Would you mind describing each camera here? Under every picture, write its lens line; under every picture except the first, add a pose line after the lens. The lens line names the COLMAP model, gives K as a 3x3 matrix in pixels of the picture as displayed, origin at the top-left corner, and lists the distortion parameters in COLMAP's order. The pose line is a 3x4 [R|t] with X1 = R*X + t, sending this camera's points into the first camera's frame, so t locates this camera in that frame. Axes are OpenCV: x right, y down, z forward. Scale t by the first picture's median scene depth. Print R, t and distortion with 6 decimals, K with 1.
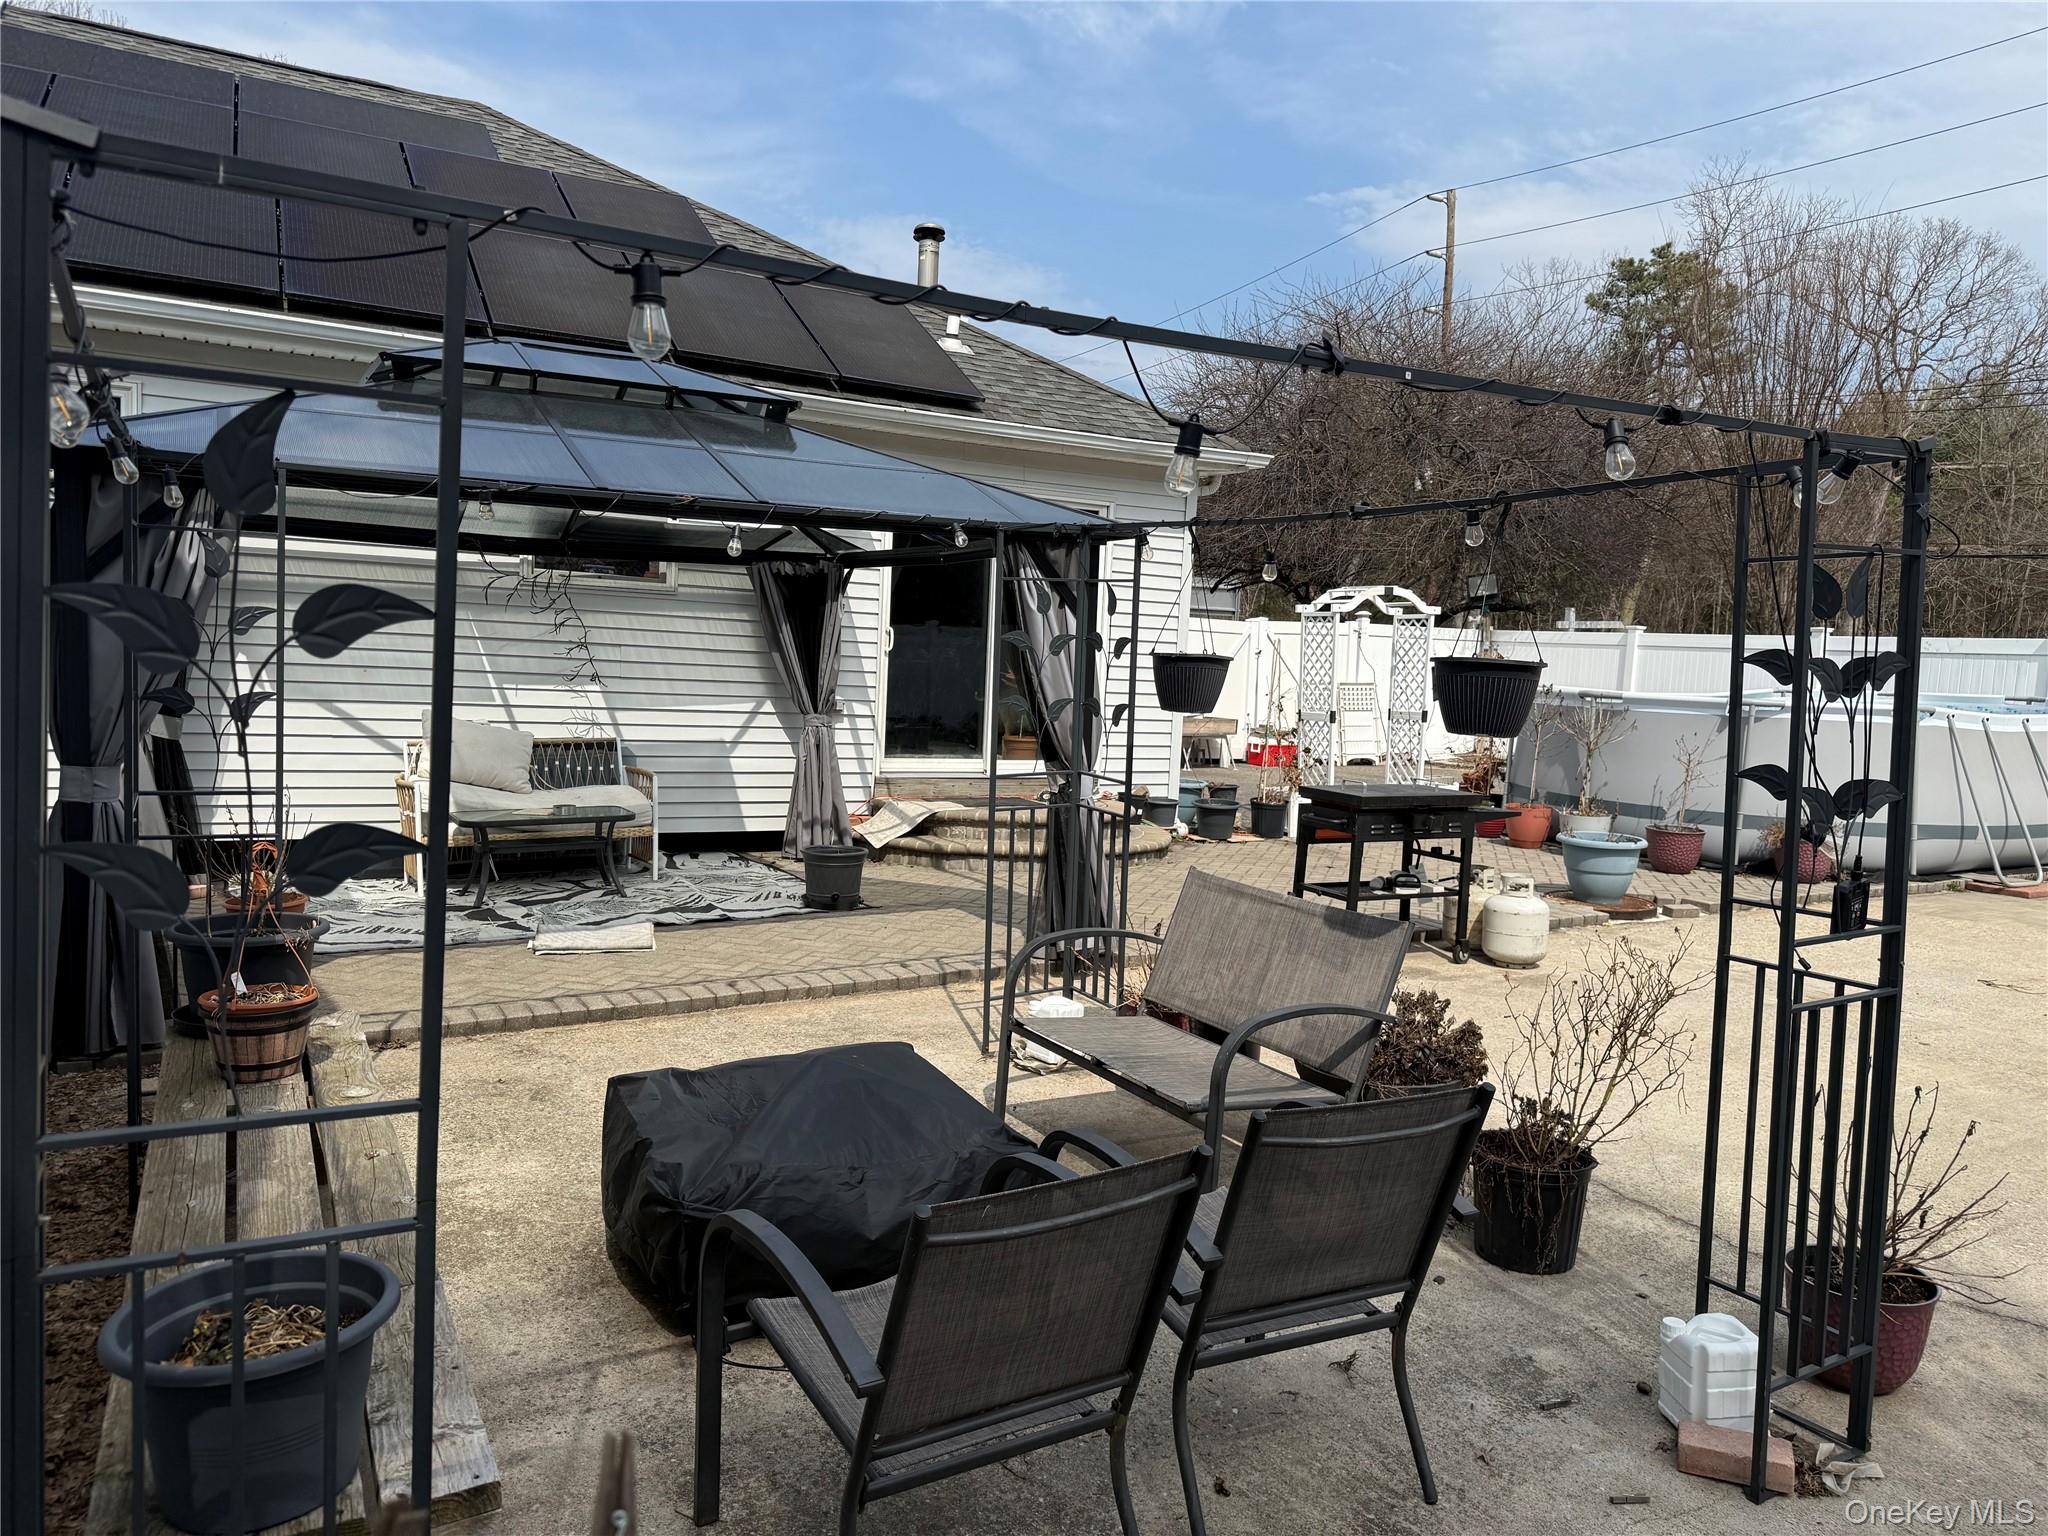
lens RADIAL K [[1402.5, 0, 1024.0], [0, 1402.5, 768.0], [0, 0, 1]] dist [0.064031, -0.085916]
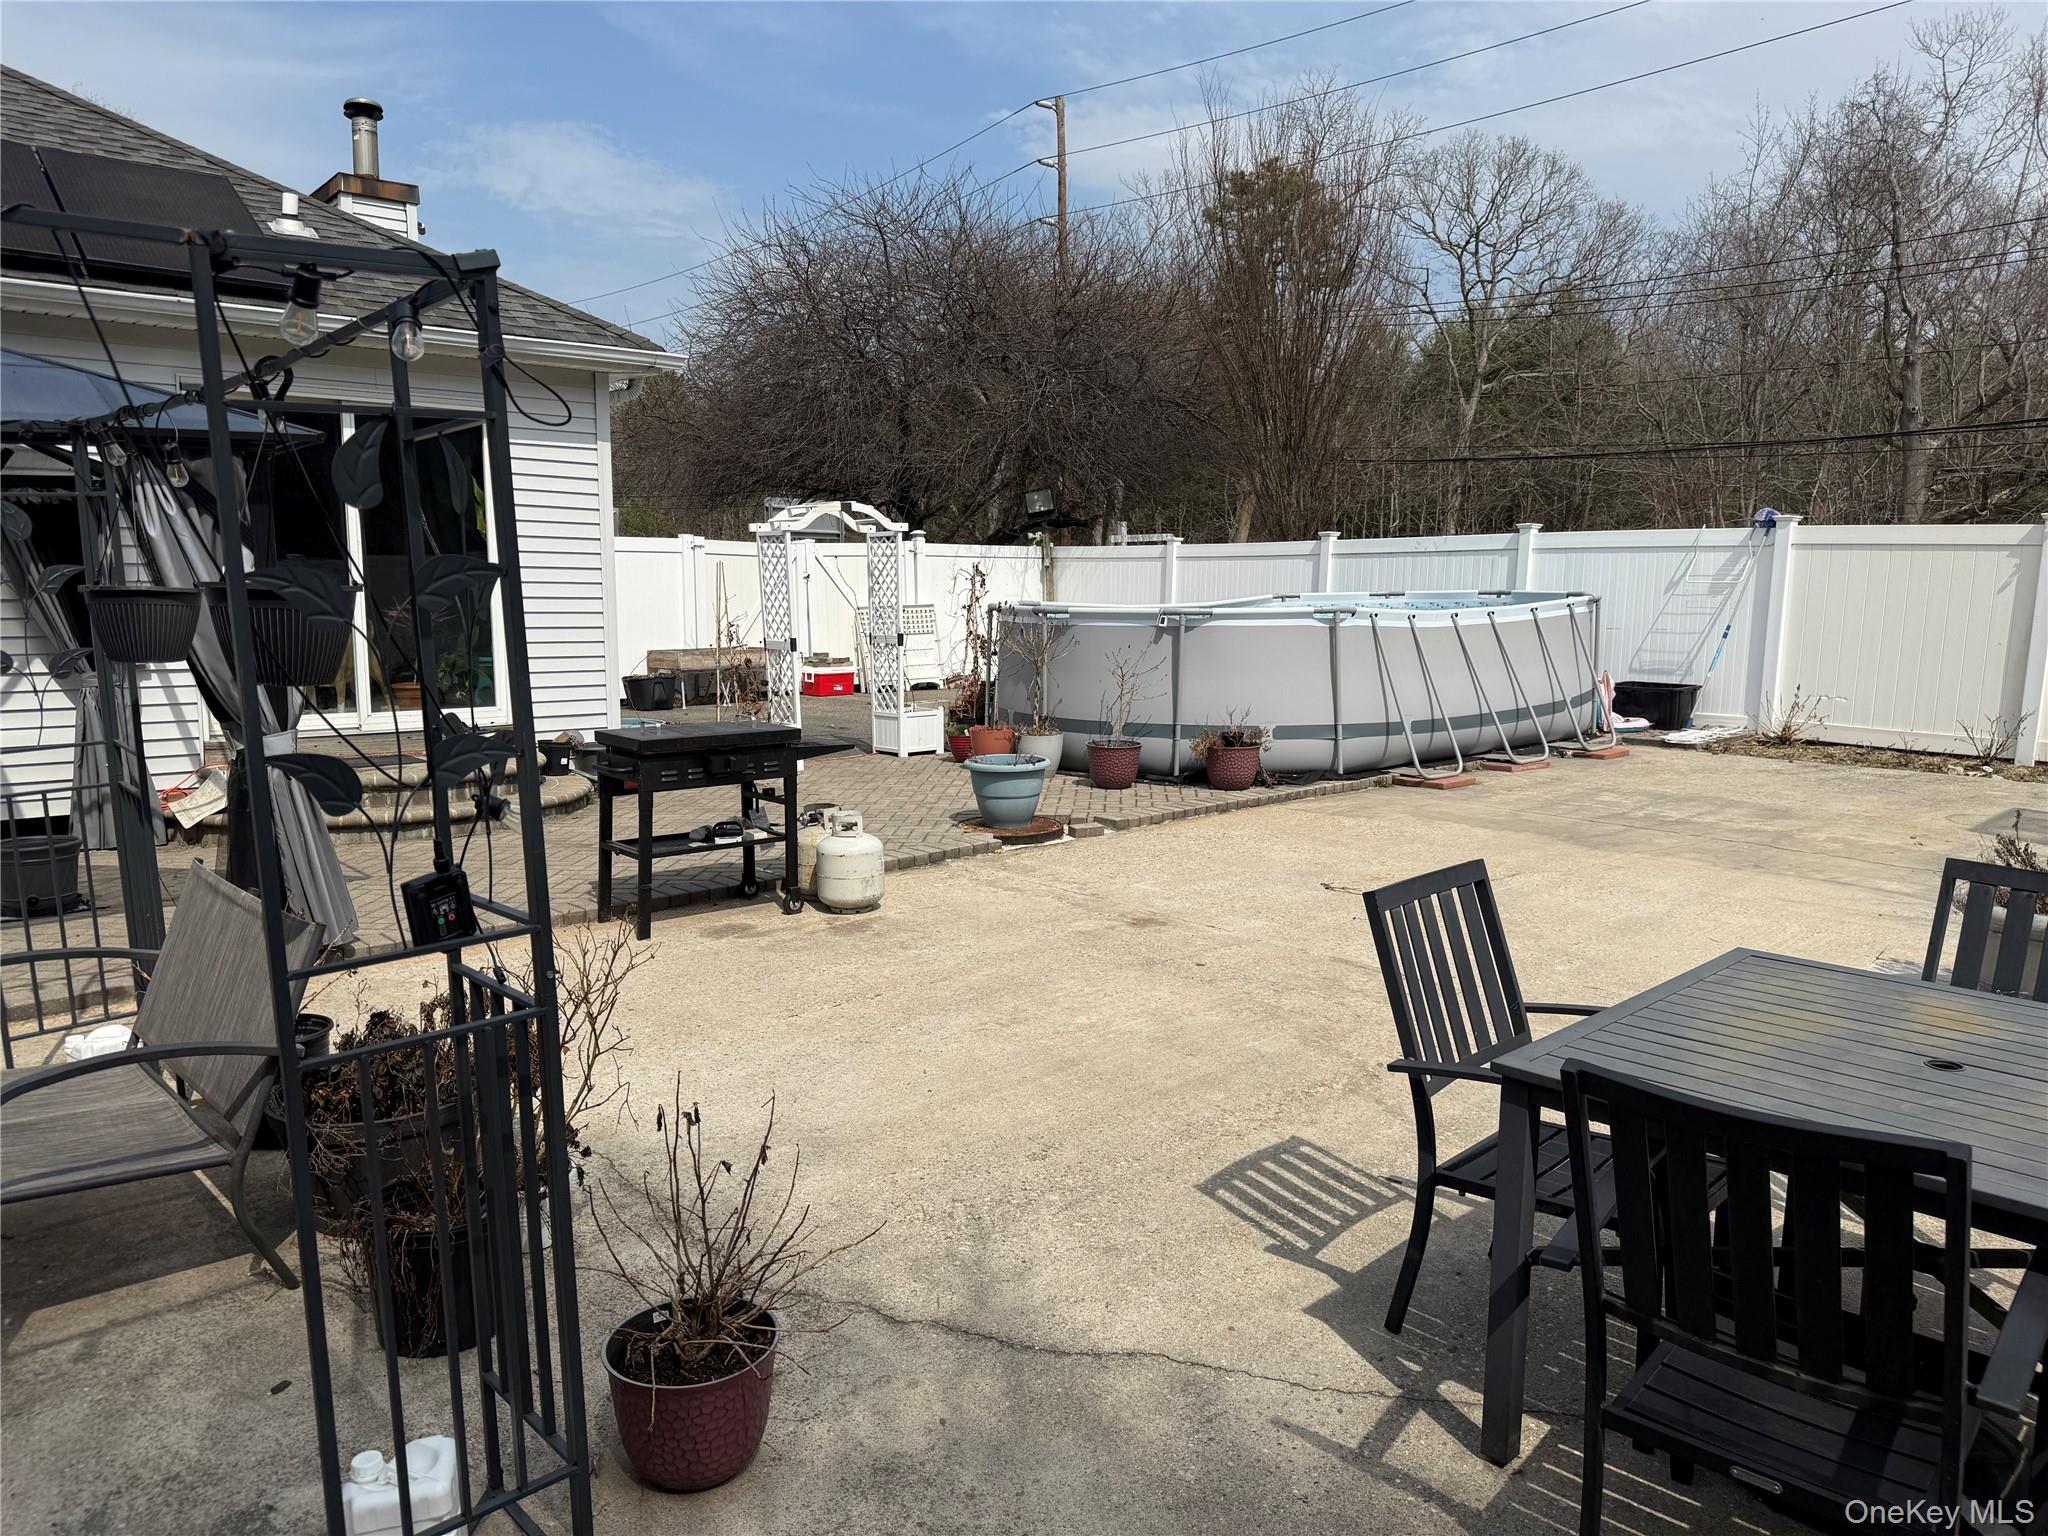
lens RADIAL K [[1393.7, 0, 1024.0], [0, 1393.7, 768.0], [0, 0, 1]] dist [0.208692, -0.405473]
pose [[0.975809, -0.067215, 0.208036, 0.194867], [0.056375, 0.996746, 0.057611, 0.000310], [-0.211231, -0.044489, 0.976423, 0.062697]]
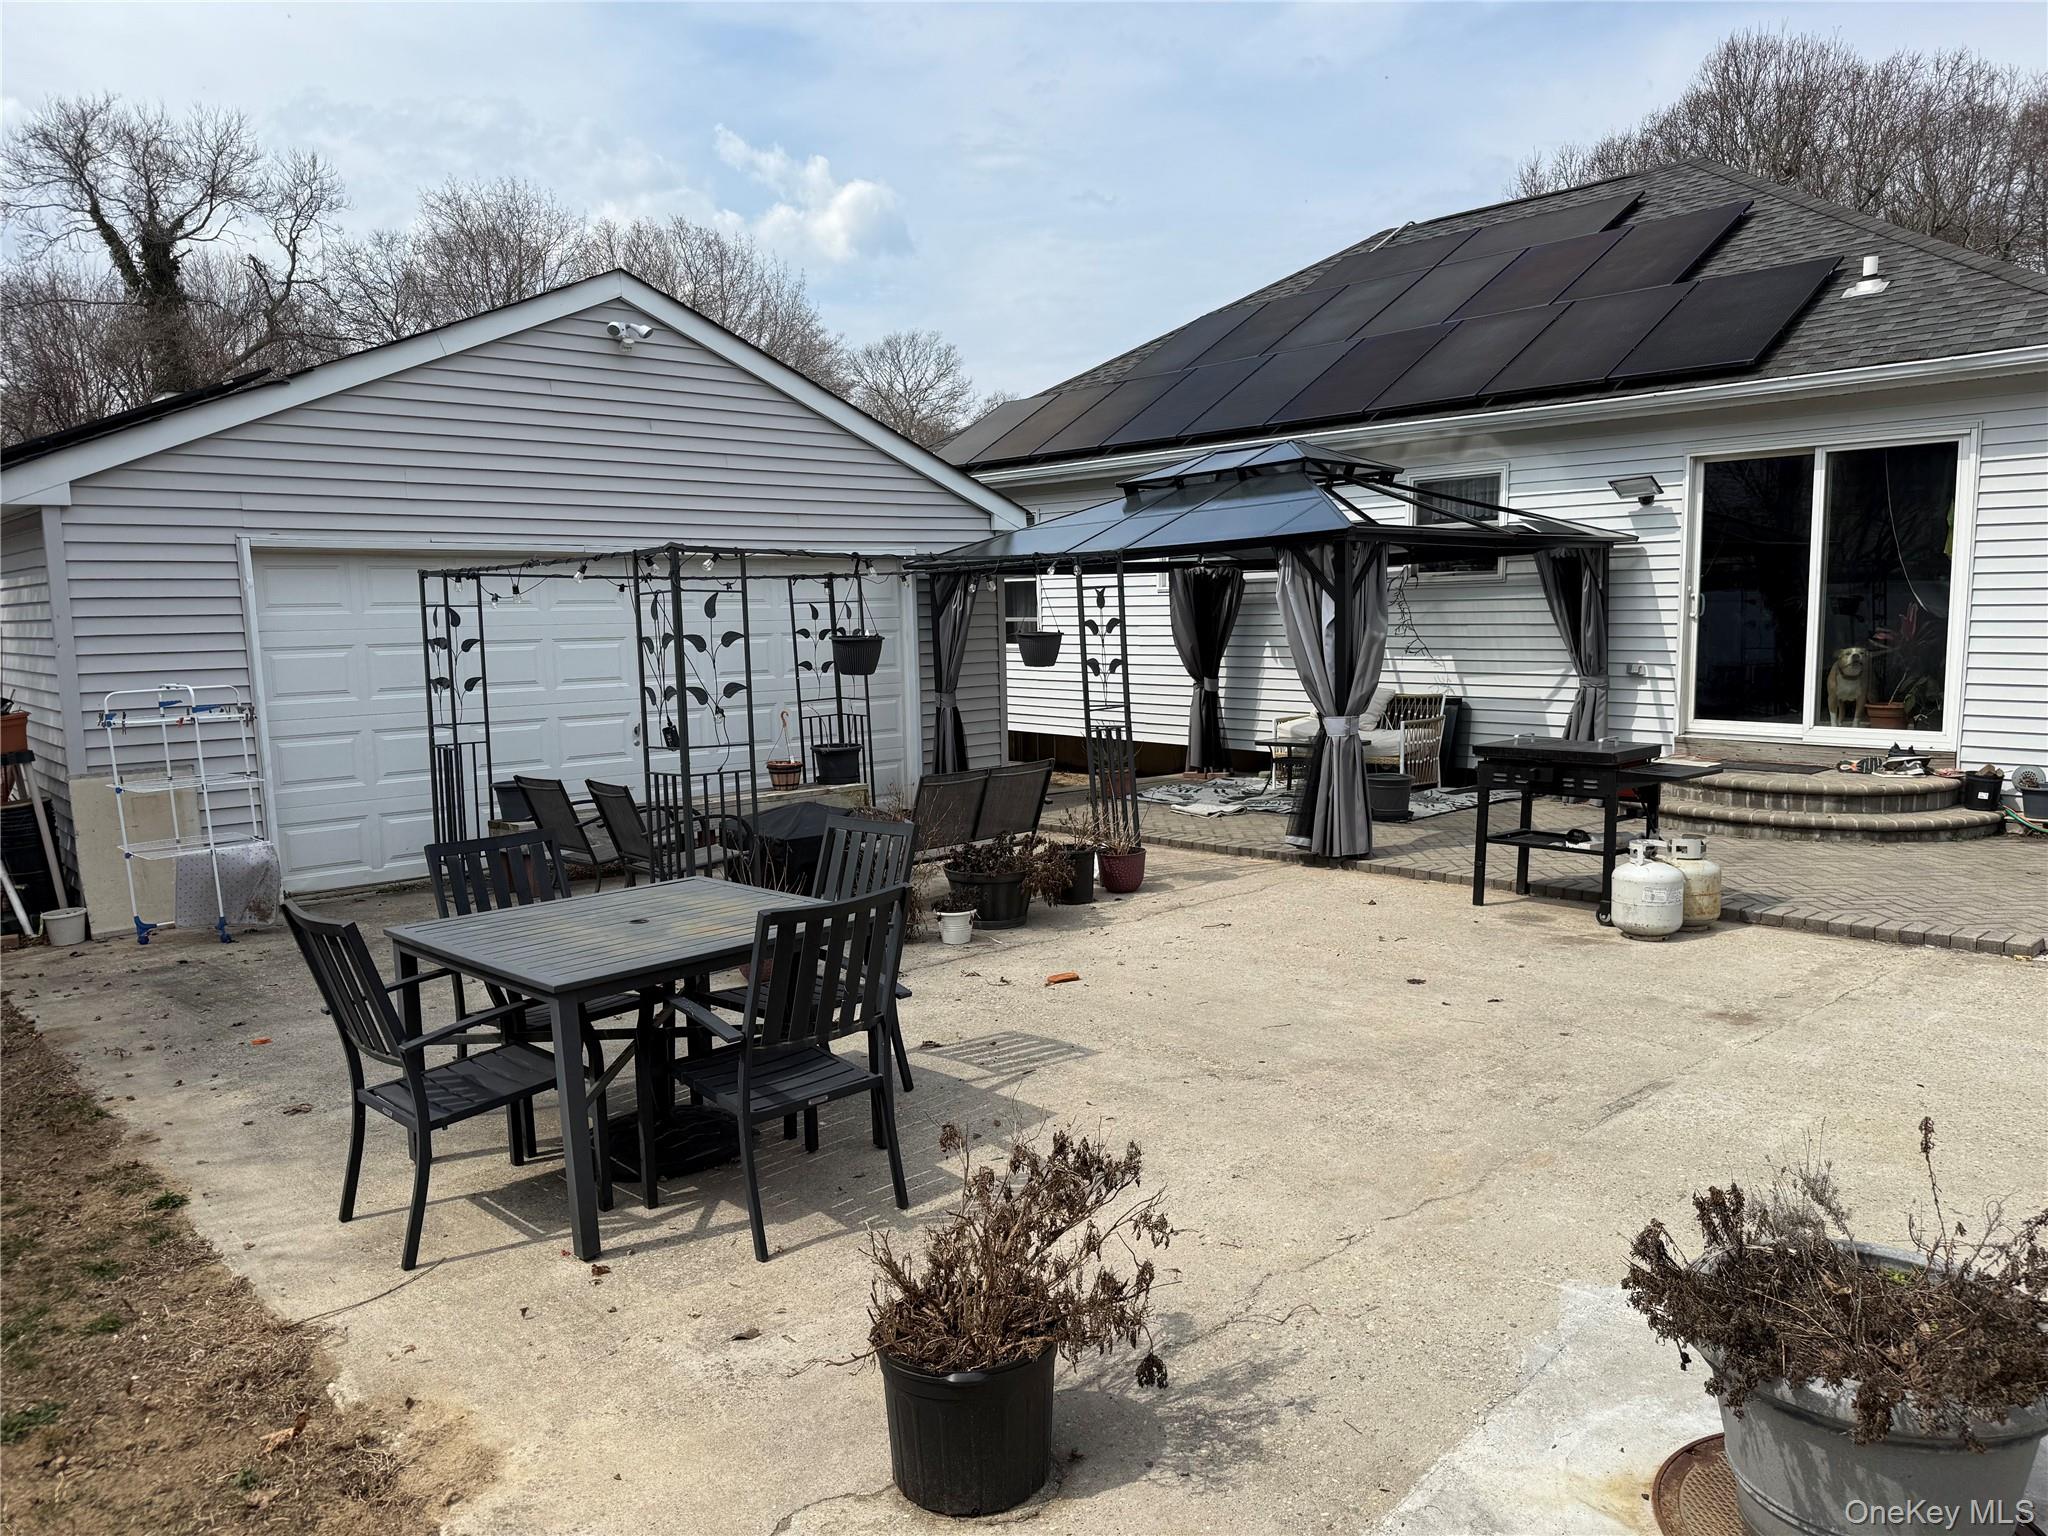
lens RADIAL K [[1412.2, 0, 1047.5], [0, 1412.2, 813.4], [0, 0, 1]] dist [0.007777, -0.025289]
pose [[0.247186, 0.090918, -0.964693, 0.820883], [-0.045991, 0.995567, 0.082043, -0.001429], [0.967876, 0.024087, 0.250272, 0.268309]]
